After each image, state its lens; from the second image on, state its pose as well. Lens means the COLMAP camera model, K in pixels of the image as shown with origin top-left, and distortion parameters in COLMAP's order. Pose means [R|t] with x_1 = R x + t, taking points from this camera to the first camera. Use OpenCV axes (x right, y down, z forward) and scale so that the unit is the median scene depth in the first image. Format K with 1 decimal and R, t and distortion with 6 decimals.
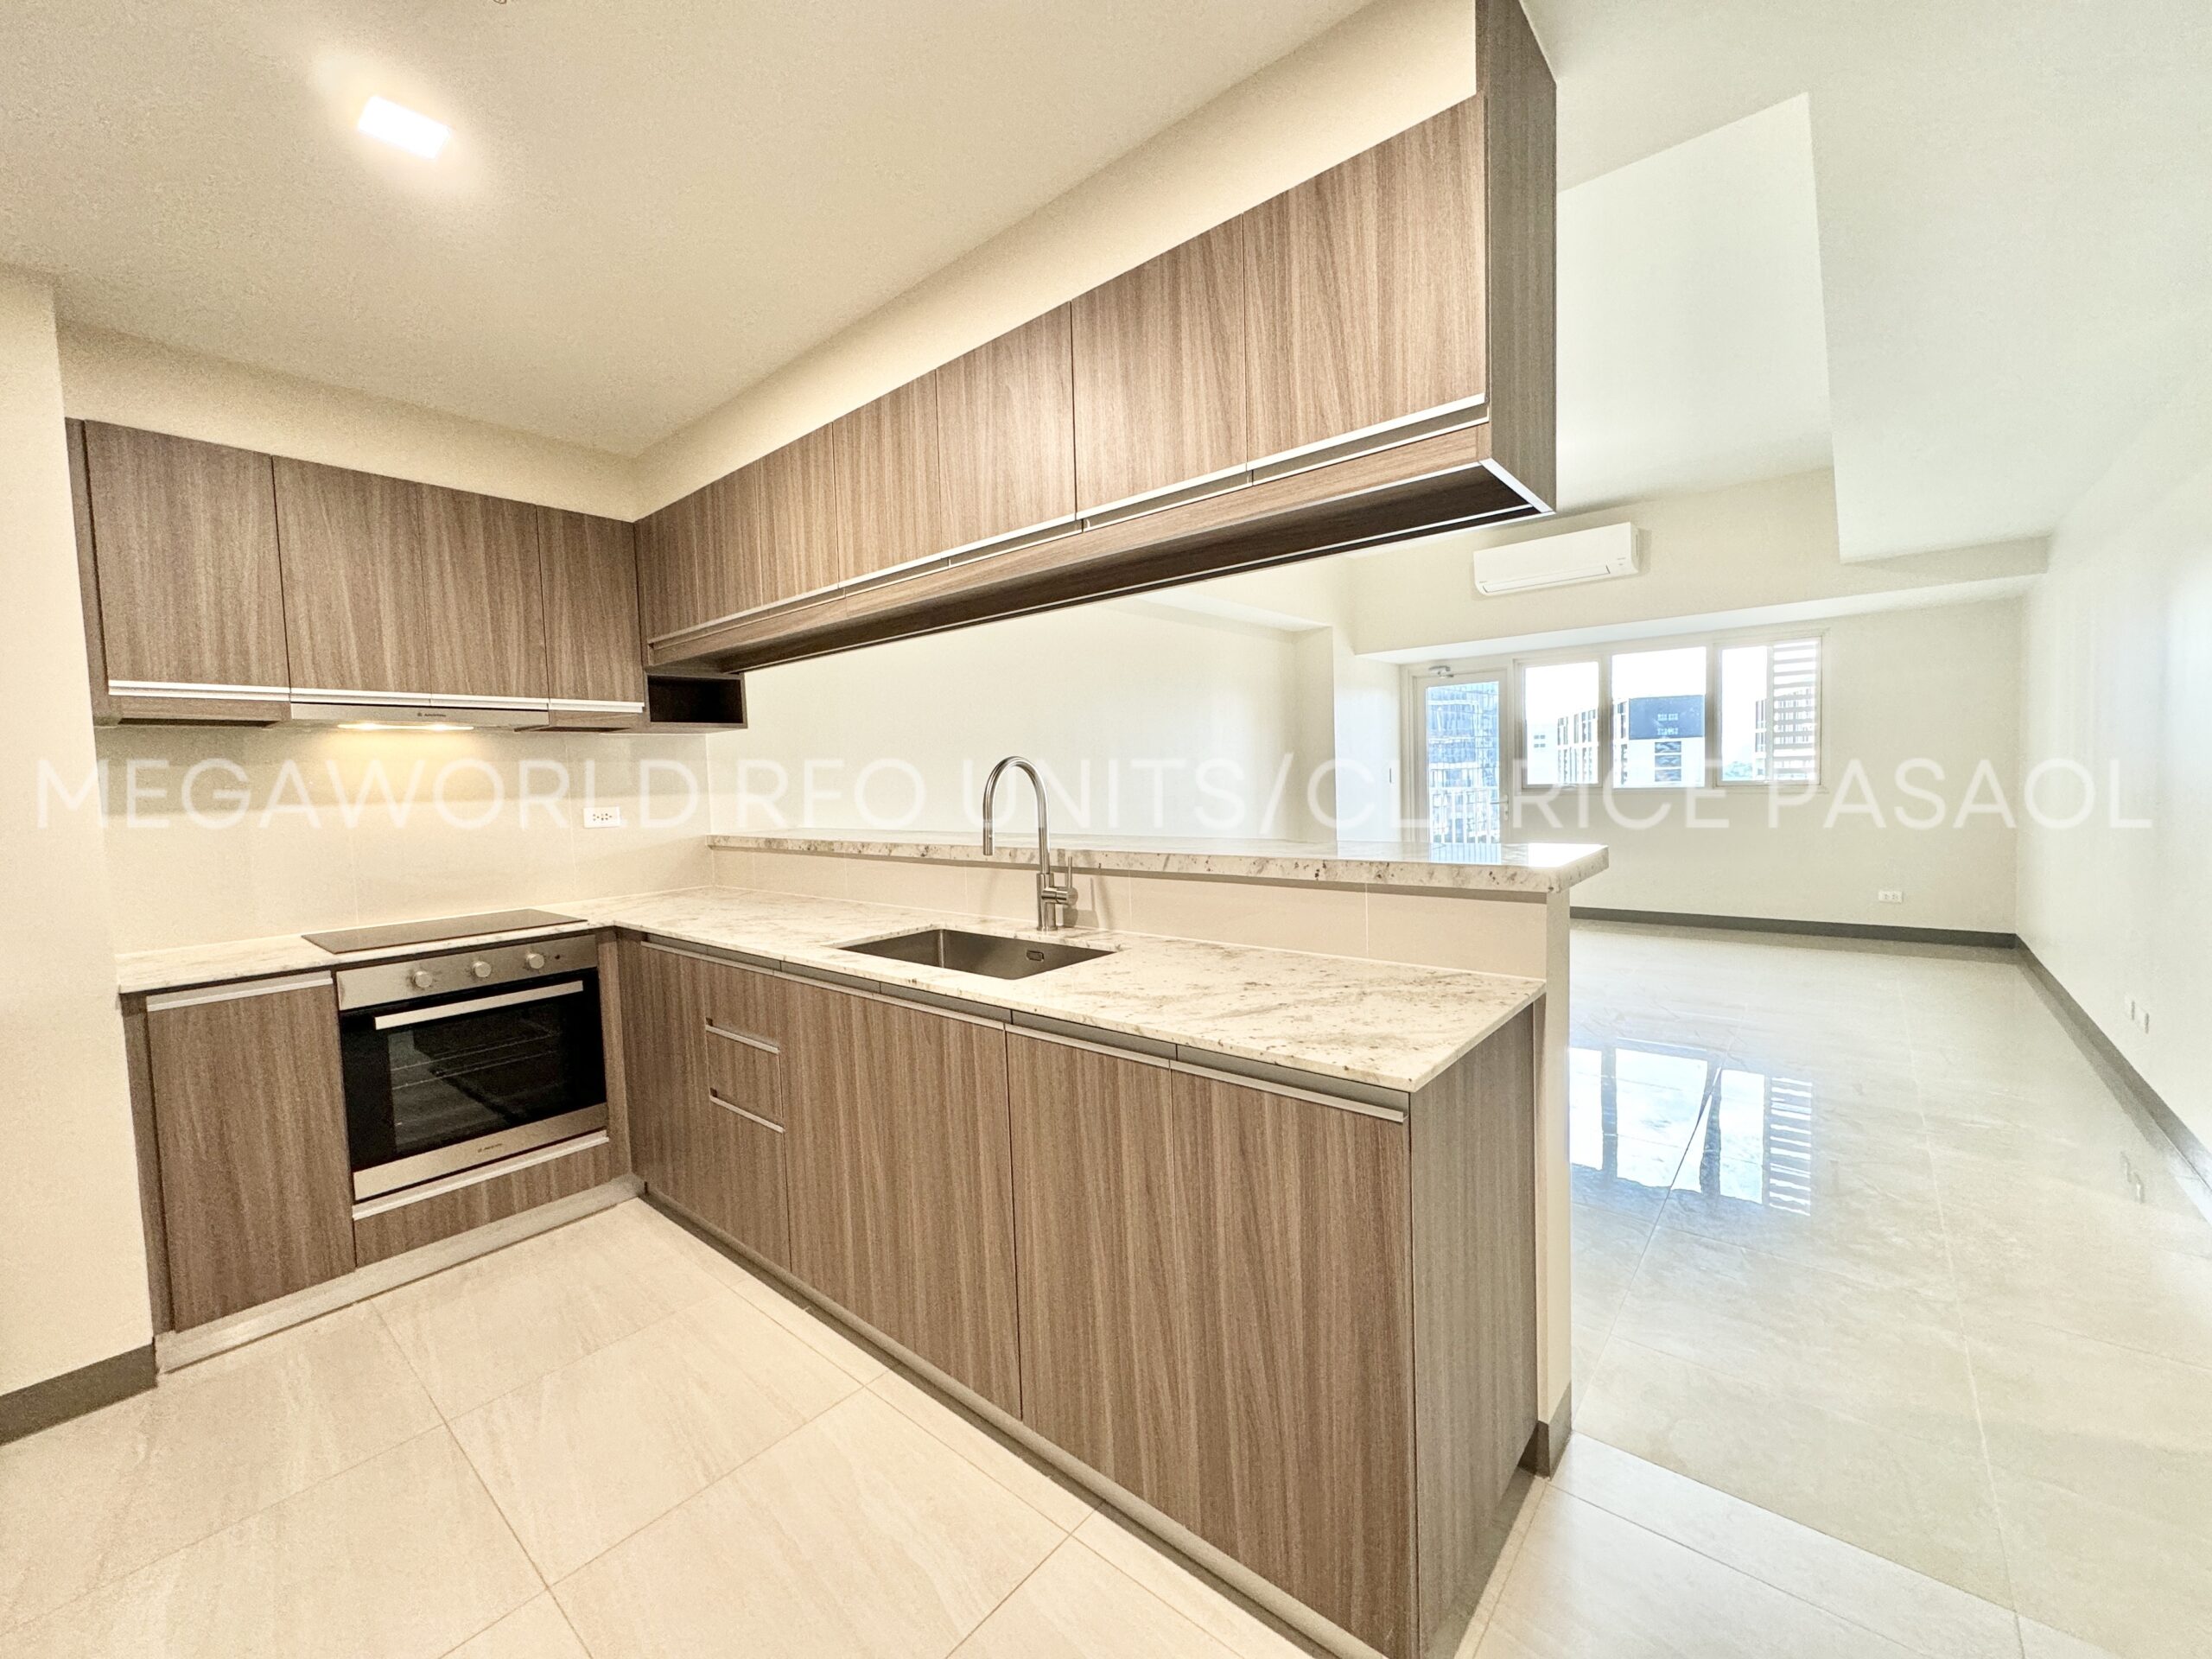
lens RADIAL K [[884.0, 0, 1101.5], [0, 884.0, 821.2], [0, 0, 1]] dist [-0.000456, 0.000532]
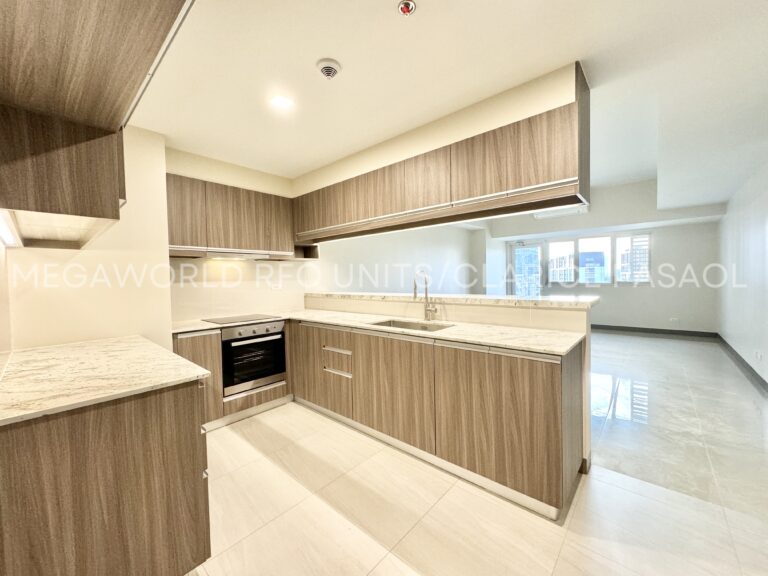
lens RADIAL K [[306.9, 0, 382.4], [0, 306.9, 285.1], [0, 0, 1]] dist [-0.000456, 0.000532]
pose [[0.999613, 0.013710, -0.024208, -0.209722], [-0.014336, 0.999562, -0.025874, 0.019758], [0.023842, 0.026211, 0.999372, -0.191697]]
